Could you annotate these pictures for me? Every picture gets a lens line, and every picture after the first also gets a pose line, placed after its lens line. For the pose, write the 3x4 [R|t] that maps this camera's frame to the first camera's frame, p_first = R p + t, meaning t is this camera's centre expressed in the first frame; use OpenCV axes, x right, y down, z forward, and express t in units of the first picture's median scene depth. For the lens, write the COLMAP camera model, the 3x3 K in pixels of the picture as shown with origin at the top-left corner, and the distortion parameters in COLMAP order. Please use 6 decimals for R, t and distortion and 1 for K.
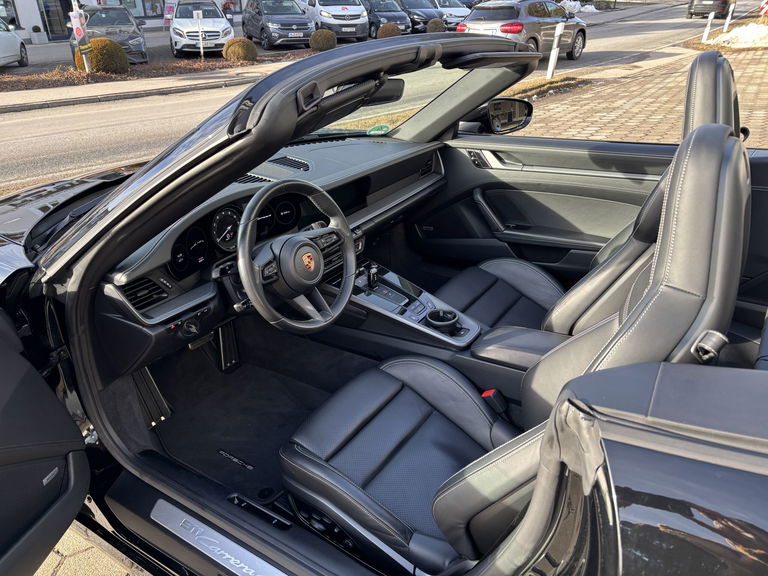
lens RADIAL K [[579.7, 0, 397.8], [0, 579.7, 288.5], [0, 0, 1]] dist [0.067756, -0.061879]
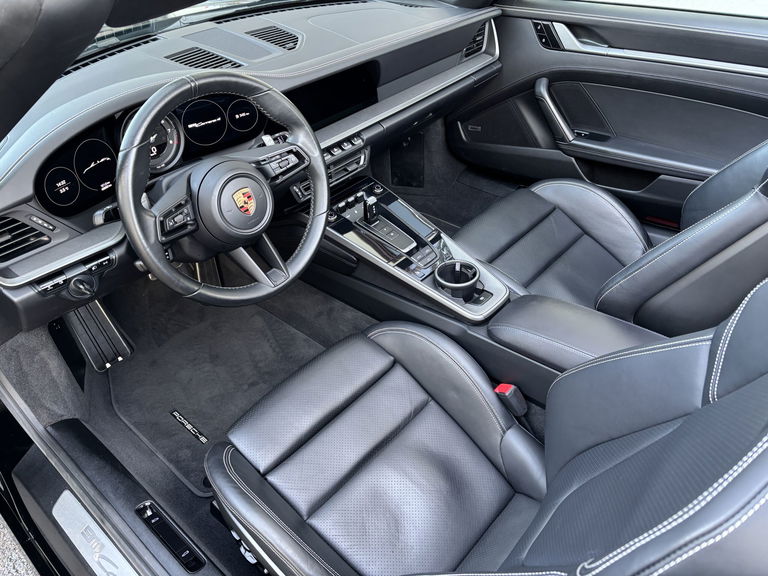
lens RADIAL K [[586.8, 0, 419.3], [0, 586.8, 287.2], [0, 0, 1]] dist [0.009193, 0.002271]
pose [[0.991356, 0.080897, -0.103286, 0.109086], [-0.056380, 0.973557, 0.221379, -0.096111], [0.118464, -0.213642, 0.969703, 0.286967]]
